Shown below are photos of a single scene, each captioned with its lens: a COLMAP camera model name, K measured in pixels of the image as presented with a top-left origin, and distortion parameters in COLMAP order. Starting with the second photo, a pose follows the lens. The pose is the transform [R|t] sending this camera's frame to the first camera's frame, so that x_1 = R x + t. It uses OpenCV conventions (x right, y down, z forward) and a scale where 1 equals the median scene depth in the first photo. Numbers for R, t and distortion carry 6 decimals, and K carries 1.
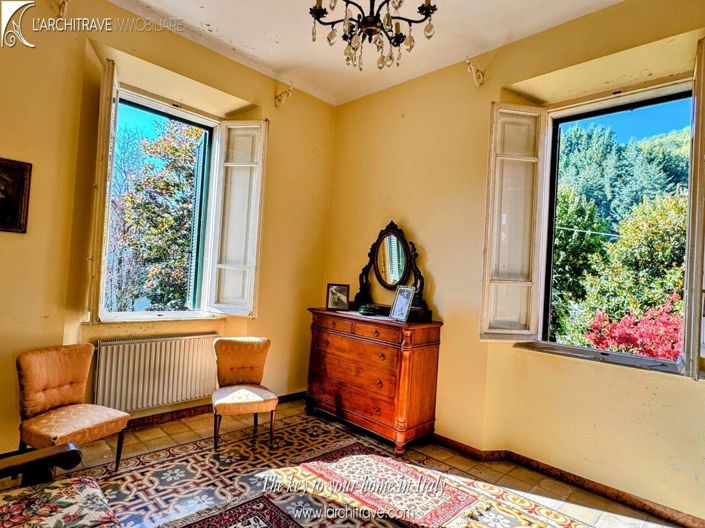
lens RADIAL K [[392.5, 0, 344.8], [0, 392.5, 264.0], [0, 0, 1]] dist [-0.015180, 0.000129]
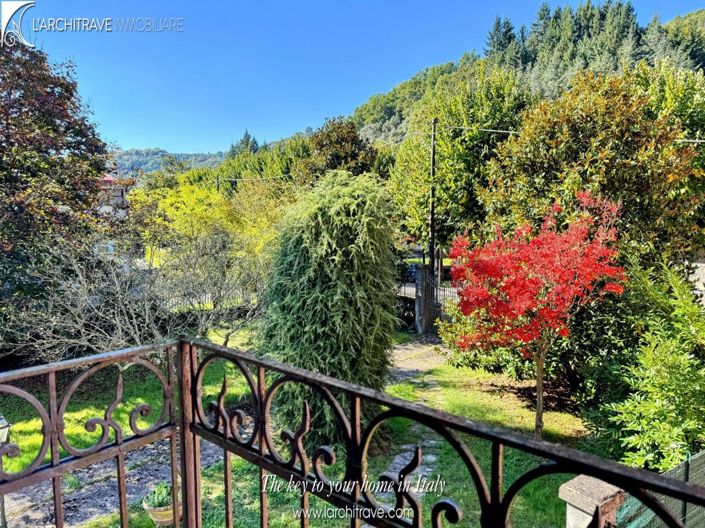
lens RADIAL K [[491.9, 0, 349.7], [0, 491.9, 266.0], [0, 0, 1]] dist [-0.000839, -0.014660]
pose [[0.995413, -0.076838, 0.057004, 0.290390], [0.069024, 0.989336, 0.128259, 0.034975], [-0.066251, -0.123736, 0.990101, 0.069784]]
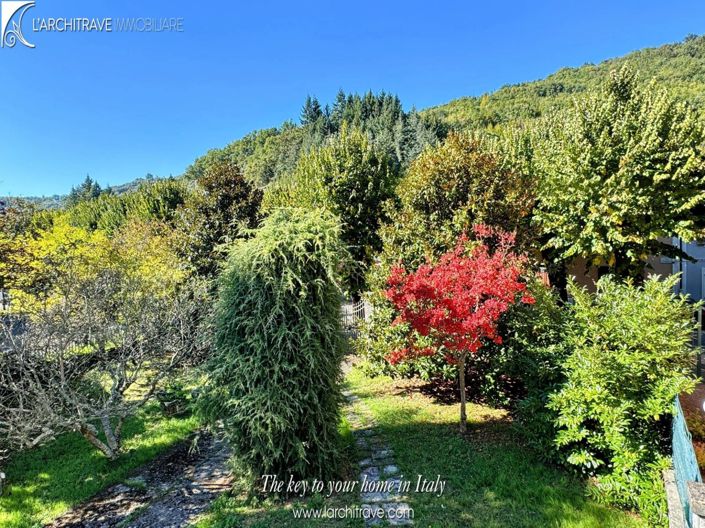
lens RADIAL K [[392.5, 0, 352.3], [0, 392.5, 265.5], [0, 0, 1]] dist [-0.015180, 0.000129]
pose [[0.890657, -0.125362, 0.437051, 0.152316], [0.088484, 0.990651, 0.103834, 0.022554], [-0.445982, -0.053808, 0.893423, 0.216848]]
